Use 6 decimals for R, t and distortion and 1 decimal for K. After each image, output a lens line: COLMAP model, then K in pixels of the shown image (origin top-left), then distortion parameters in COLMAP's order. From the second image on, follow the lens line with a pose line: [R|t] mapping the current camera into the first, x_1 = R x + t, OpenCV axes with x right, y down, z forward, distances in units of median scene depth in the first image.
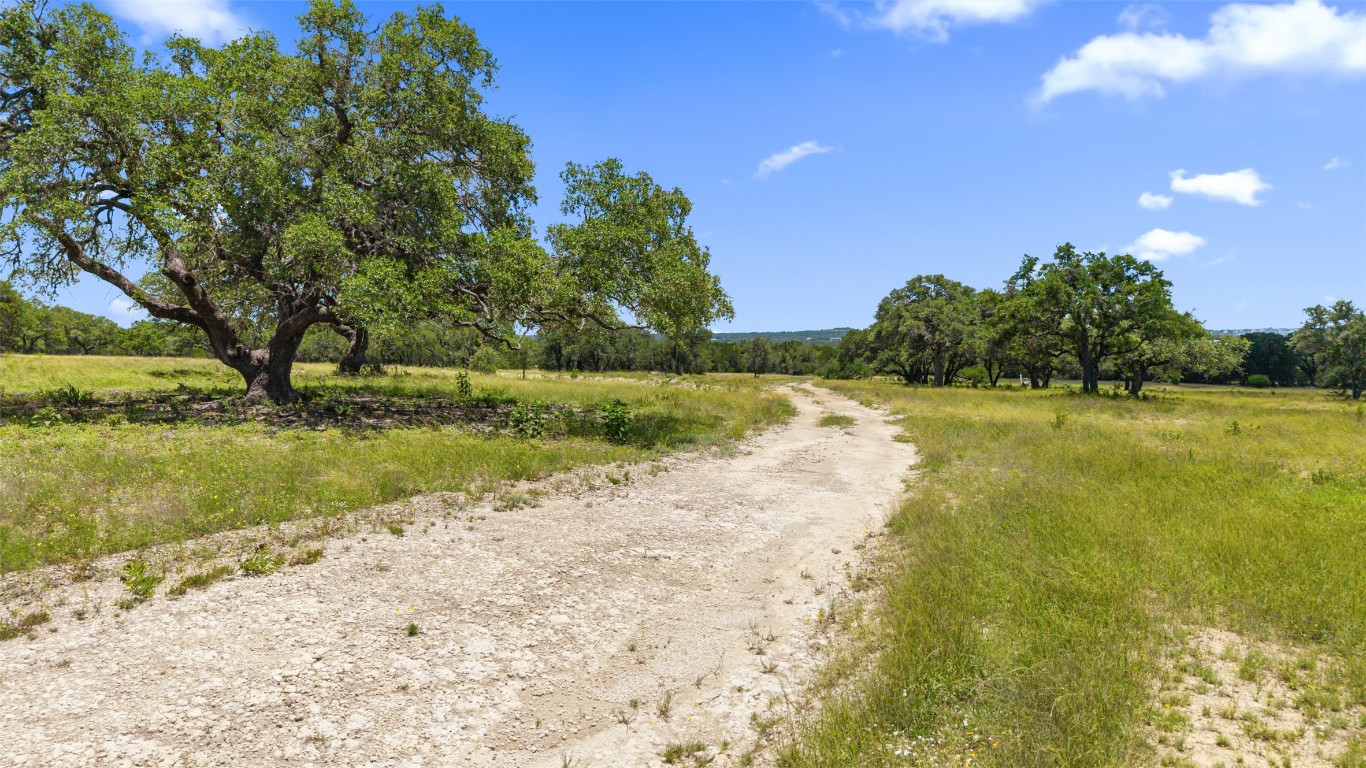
lens RADIAL K [[919.6, 0, 683.0], [0, 919.6, 384.0], [0, 0, 1]] dist [-0.034991, 0.002466]
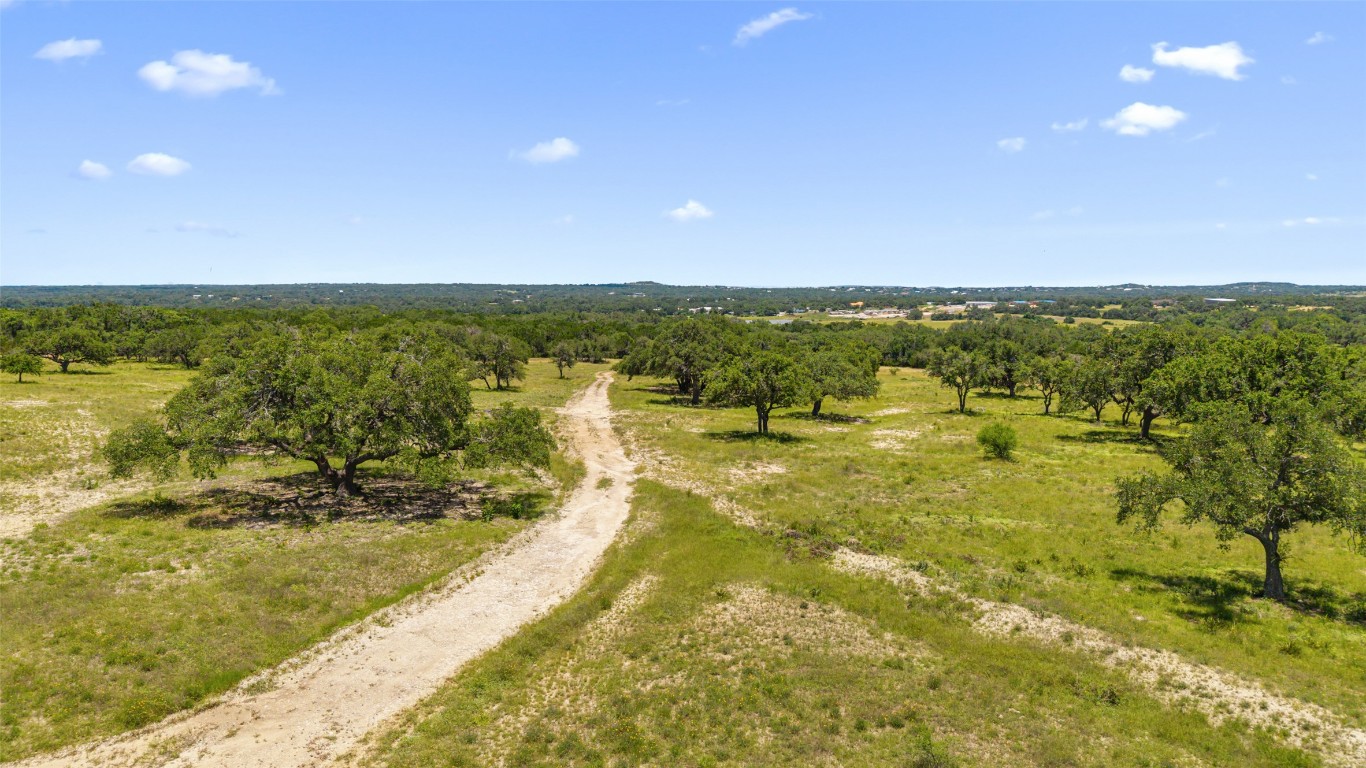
lens RADIAL K [[919.6, 0, 683.0], [0, 919.6, 384.0], [0, 0, 1]] dist [-0.034991, 0.002466]
pose [[0.977589, -0.018896, 0.209673, -0.150070], [0.008599, 0.998717, 0.049913, -0.450403], [-0.210347, -0.046991, 0.976497, -1.699991]]
